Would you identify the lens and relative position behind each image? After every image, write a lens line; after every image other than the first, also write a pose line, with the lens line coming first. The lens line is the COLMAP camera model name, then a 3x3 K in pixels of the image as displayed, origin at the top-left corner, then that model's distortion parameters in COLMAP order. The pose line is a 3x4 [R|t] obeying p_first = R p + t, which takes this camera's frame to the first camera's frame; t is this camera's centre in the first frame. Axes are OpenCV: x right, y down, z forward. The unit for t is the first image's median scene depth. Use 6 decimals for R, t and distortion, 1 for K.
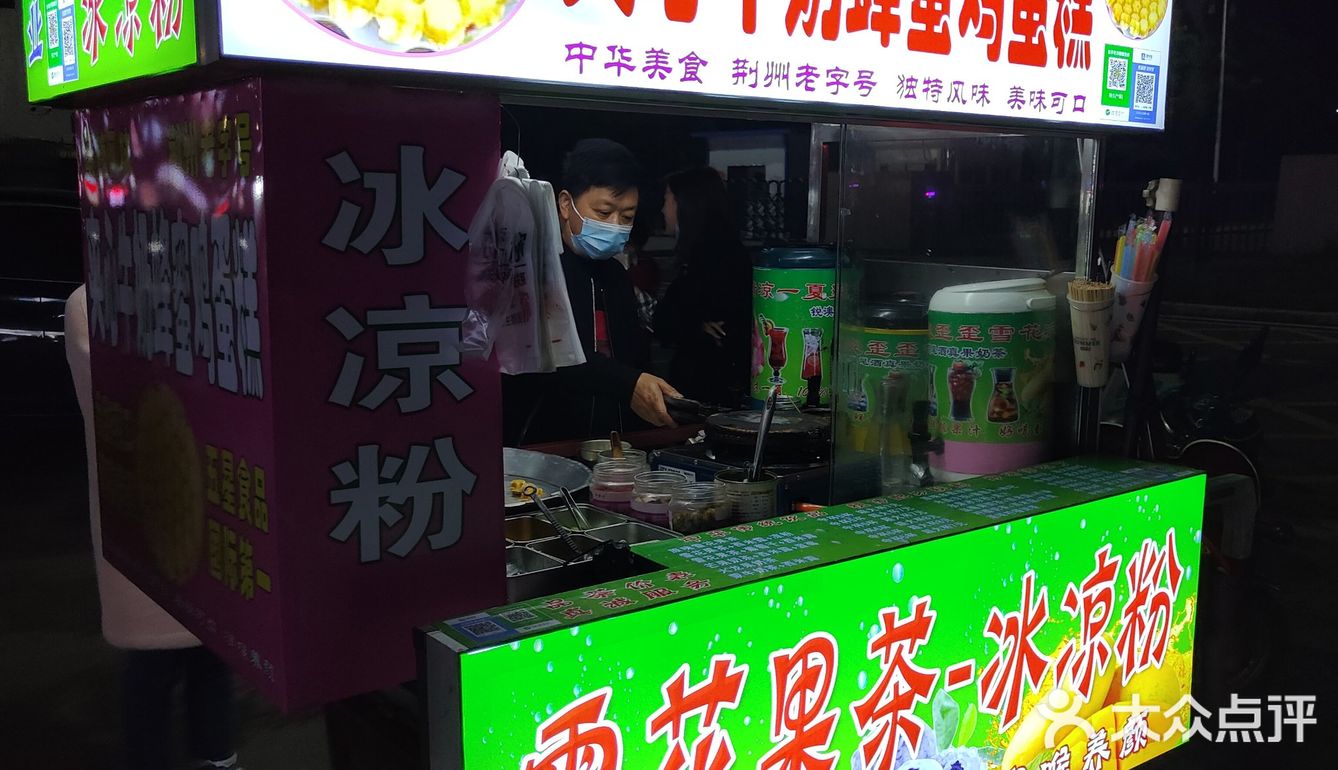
lens RADIAL K [[1212.6, 0, 662.0], [0, 1212.6, 387.8], [0, 0, 1]] dist [0.010945, 0.000000]
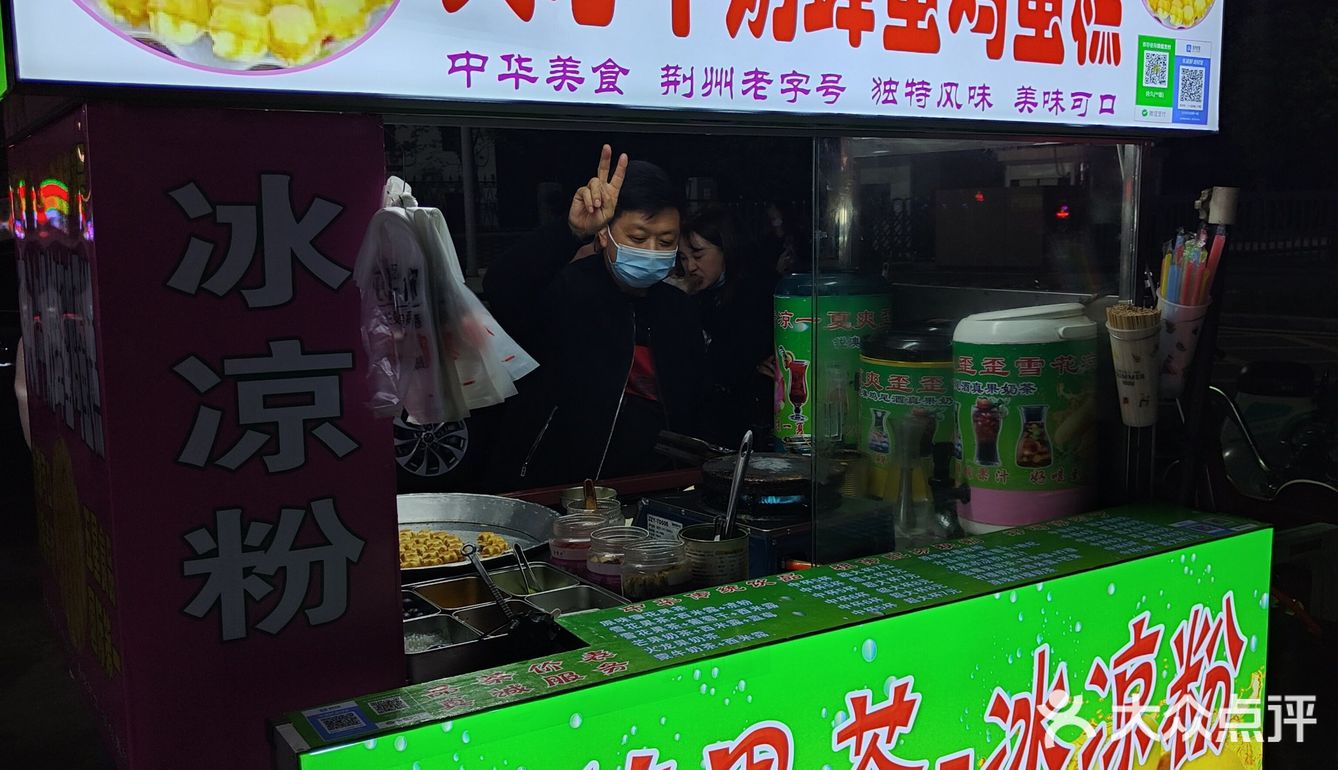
lens RADIAL K [[1212.6, 0, 675.9], [0, 1212.6, 382.0], [0, 0, 1]] dist [0.010945, 0.000000]
pose [[0.994117, -0.009911, -0.107853, 0.143154], [0.007528, 0.999719, -0.022477, -0.018820], [0.108045, 0.021533, 0.993913, 0.114444]]
